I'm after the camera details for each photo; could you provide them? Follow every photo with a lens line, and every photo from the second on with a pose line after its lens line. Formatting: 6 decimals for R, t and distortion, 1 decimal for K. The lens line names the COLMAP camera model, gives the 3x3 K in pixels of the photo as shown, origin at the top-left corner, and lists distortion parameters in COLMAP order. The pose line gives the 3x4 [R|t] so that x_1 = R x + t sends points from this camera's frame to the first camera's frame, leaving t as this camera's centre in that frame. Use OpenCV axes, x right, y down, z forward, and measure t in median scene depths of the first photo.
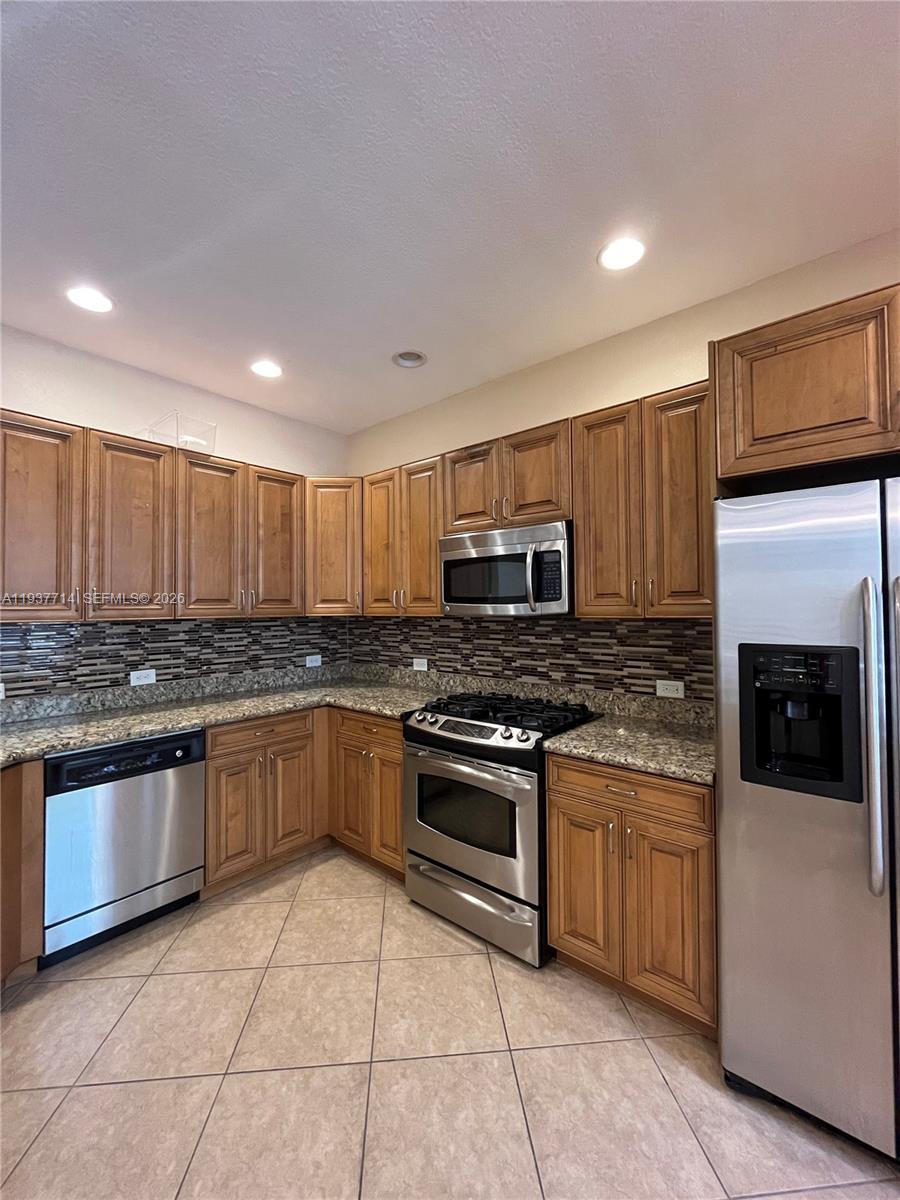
lens RADIAL K [[490.7, 0, 450.1], [0, 490.7, 598.1], [0, 0, 1]] dist [-0.002542, 0.000104]
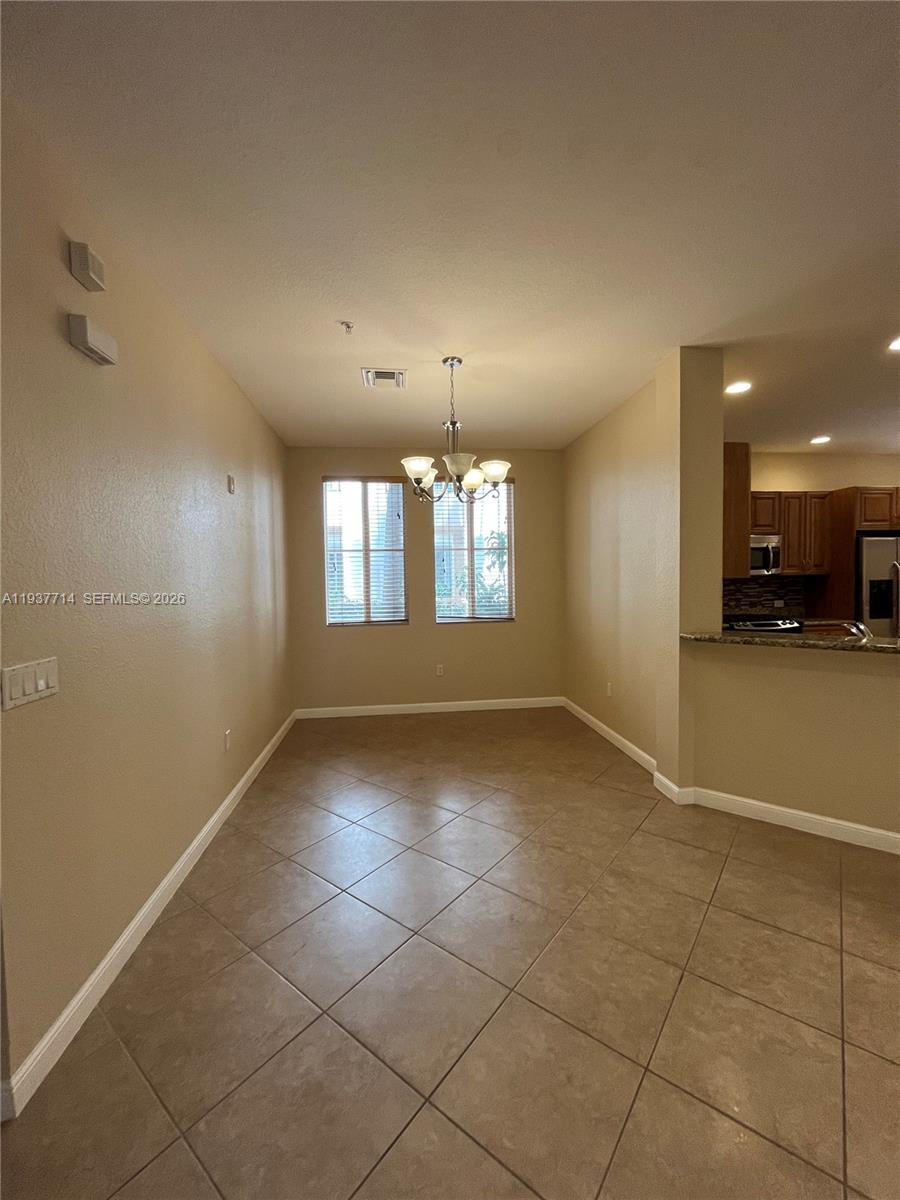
lens RADIAL K [[490.7, 0, 450.1], [0, 490.7, 598.1], [0, 0, 1]] dist [-0.002542, 0.000104]
pose [[0.680960, -0.037542, 0.731358, -2.191549], [-0.000808, 0.998646, 0.052015, 0.022917], [-0.732320, -0.036011, 0.680008, 0.449389]]
